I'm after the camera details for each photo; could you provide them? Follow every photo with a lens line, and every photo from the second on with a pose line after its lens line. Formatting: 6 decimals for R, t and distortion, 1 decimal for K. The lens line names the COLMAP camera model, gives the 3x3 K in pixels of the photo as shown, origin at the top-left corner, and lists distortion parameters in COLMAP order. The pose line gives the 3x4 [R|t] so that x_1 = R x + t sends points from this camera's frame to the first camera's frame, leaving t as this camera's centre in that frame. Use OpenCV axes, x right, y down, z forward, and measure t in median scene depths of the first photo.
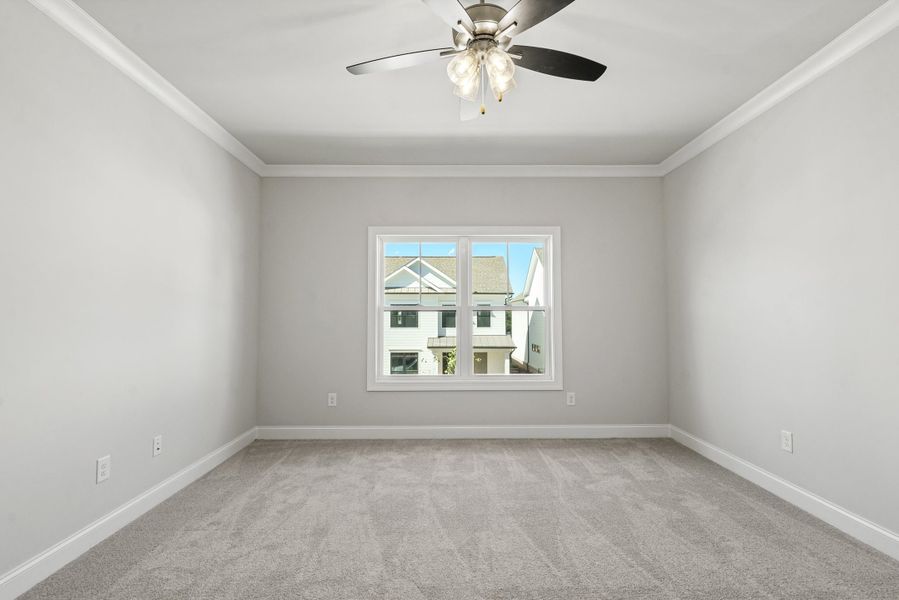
lens RADIAL K [[414.9, 0, 446.7], [0, 414.9, 299.4], [0, 0, 1]] dist [-0.002585, 0.001386]
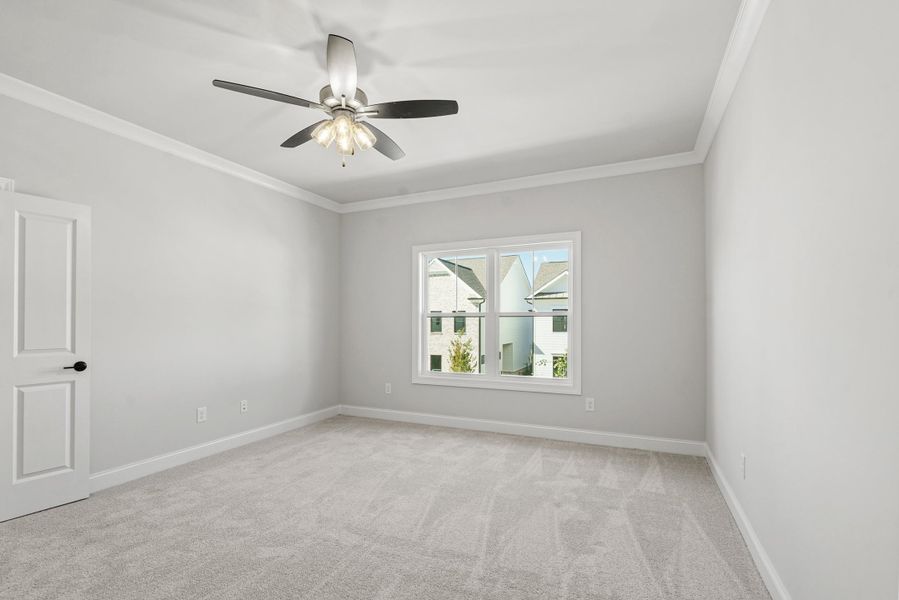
lens RADIAL K [[414.9, 0, 476.7], [0, 414.9, 318.4], [0, 0, 1]] dist [-0.002585, 0.001386]
pose [[0.908424, -0.002295, -0.418043, 0.557262], [0.016979, 0.999362, 0.031410, -0.003345], [0.417704, -0.035632, 0.907884, -0.013319]]
